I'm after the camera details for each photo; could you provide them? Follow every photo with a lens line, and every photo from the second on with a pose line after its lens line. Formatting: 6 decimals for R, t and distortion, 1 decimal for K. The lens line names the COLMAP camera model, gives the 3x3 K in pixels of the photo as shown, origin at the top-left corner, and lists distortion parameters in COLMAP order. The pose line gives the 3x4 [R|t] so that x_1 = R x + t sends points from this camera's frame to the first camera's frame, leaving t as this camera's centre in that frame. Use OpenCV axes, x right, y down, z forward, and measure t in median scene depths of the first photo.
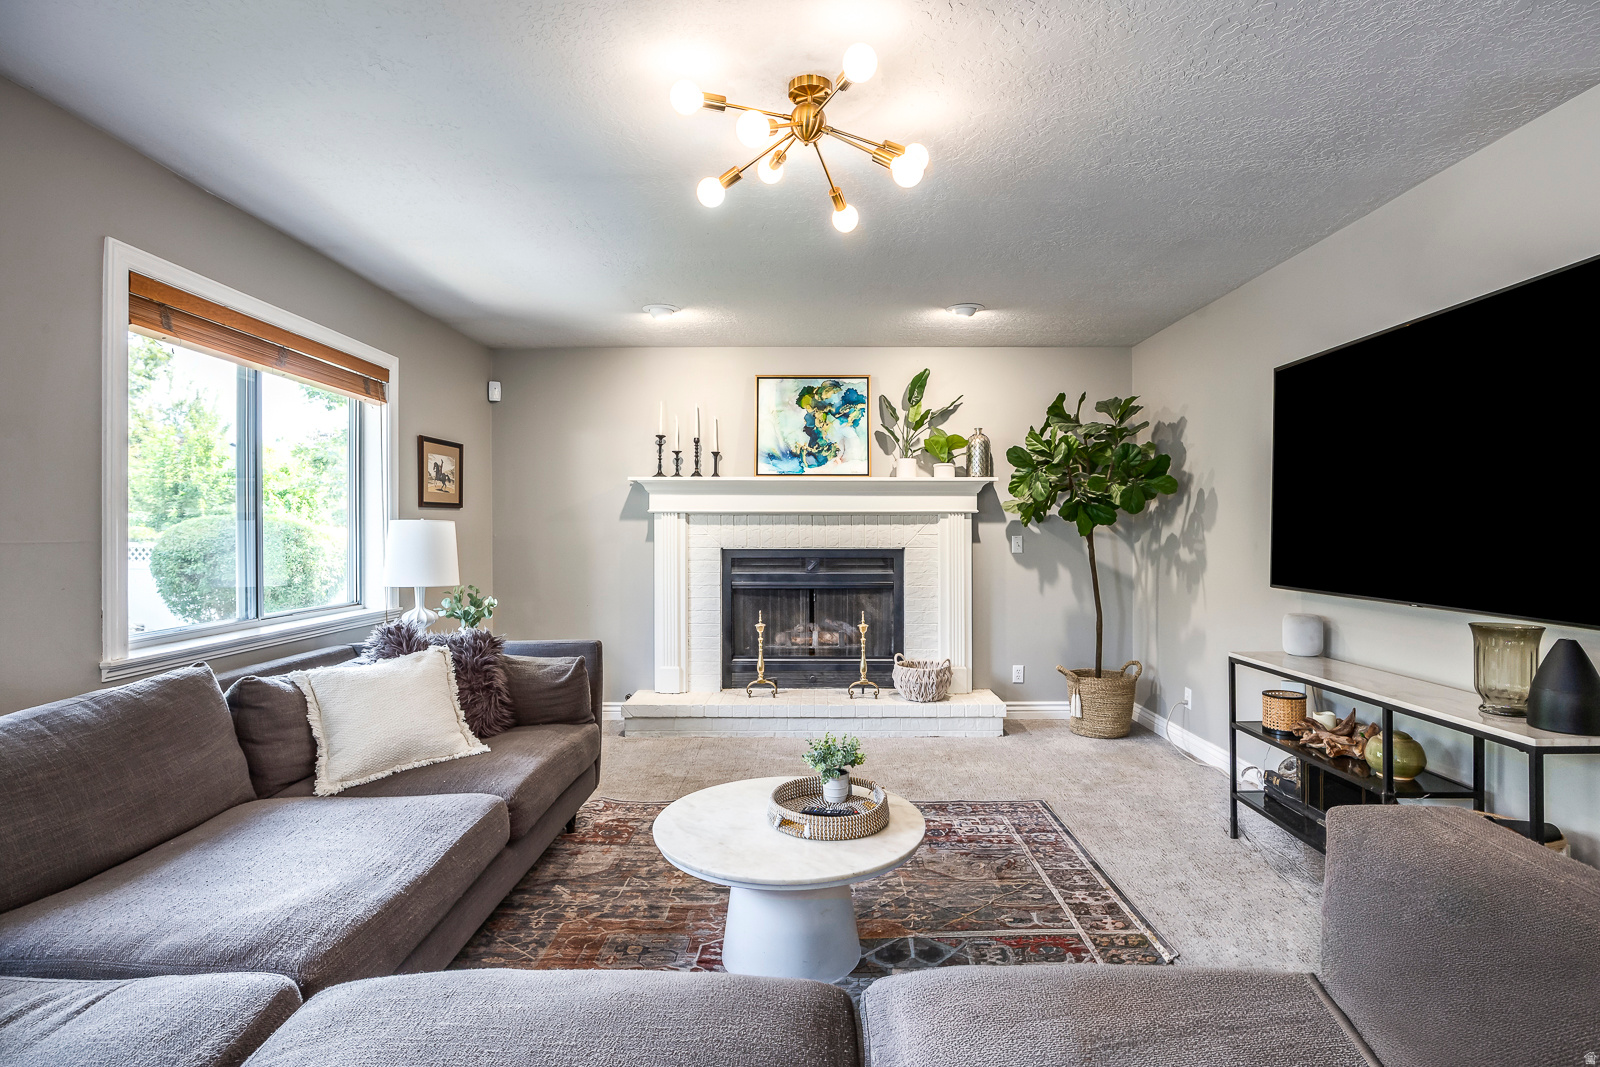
lens RADIAL K [[798.1, 0, 805.2], [0, 798.1, 526.8], [0, 0, 1]] dist [-0.000519, 0.000007]
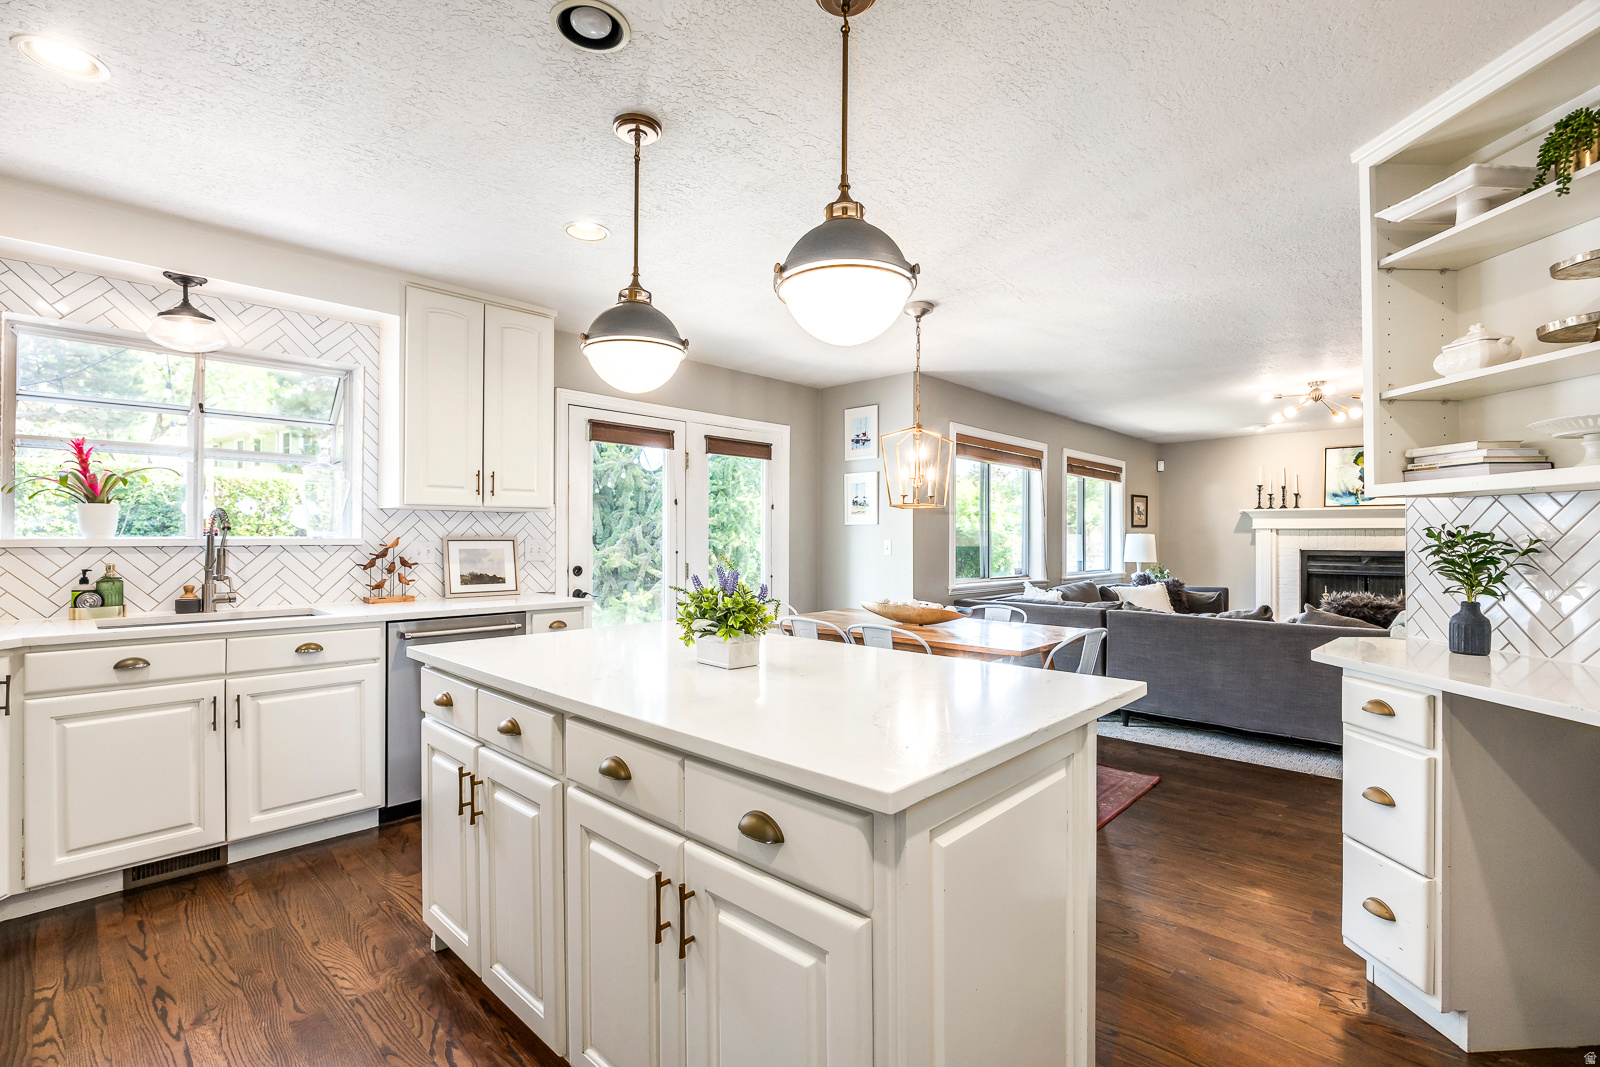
lens RADIAL K [[725.9, 0, 800.3], [0, 725.9, 534.2], [0, 0, 1]] dist [-0.023738, -0.000744]
pose [[0.729100, 0.000076, -0.684407, 0.184339], [-0.002899, 0.999991, -0.002977, 0.001511], [0.684401, 0.004154, 0.729094, -0.949566]]
